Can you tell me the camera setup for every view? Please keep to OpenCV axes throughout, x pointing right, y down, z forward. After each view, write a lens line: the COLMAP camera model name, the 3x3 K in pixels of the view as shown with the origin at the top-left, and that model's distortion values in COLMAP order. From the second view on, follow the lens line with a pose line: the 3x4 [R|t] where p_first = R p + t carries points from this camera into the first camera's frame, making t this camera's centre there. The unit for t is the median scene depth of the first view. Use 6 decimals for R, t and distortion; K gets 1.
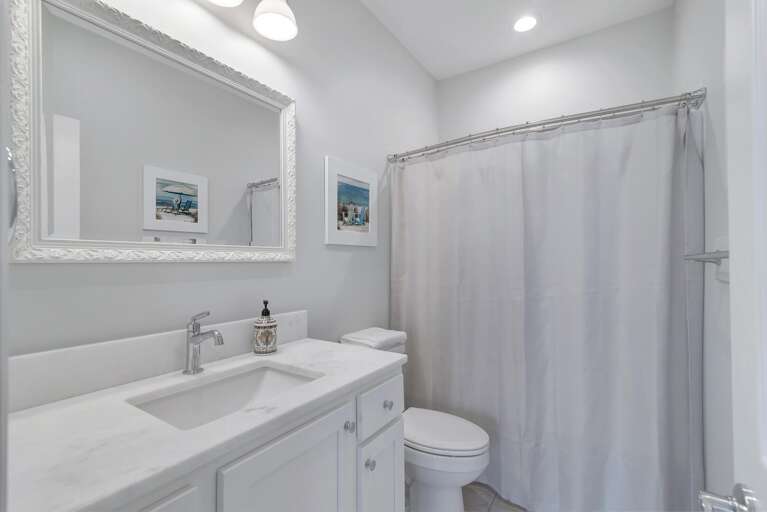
lens RADIAL K [[346.7, 0, 383.5], [0, 346.7, 255.1], [0, 0, 1]] dist [0.004394, 0.000288]
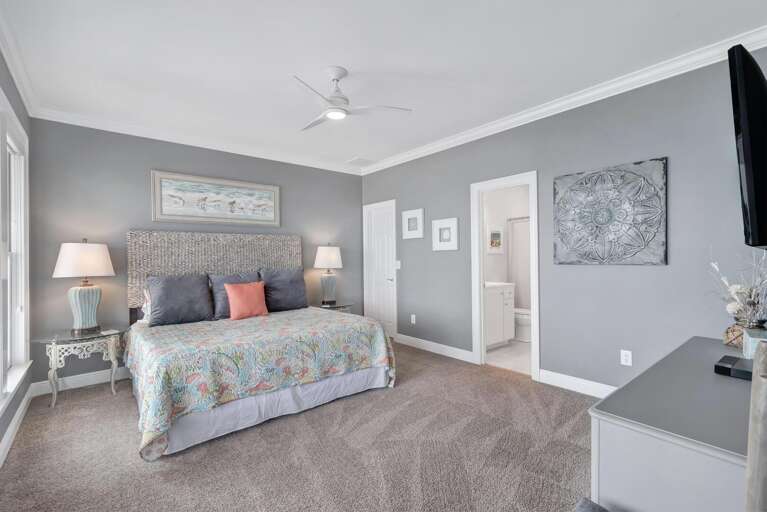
lens RADIAL K [[346.7, 0, 382.4], [0, 346.7, 258.1], [0, 0, 1]] dist [0.004394, 0.000288]
pose [[0.952963, 0.000021, -0.303086, -0.104017], [-0.000086, 1.000000, -0.000202, 0.011432], [0.303086, 0.000218, 0.952963, -2.022219]]
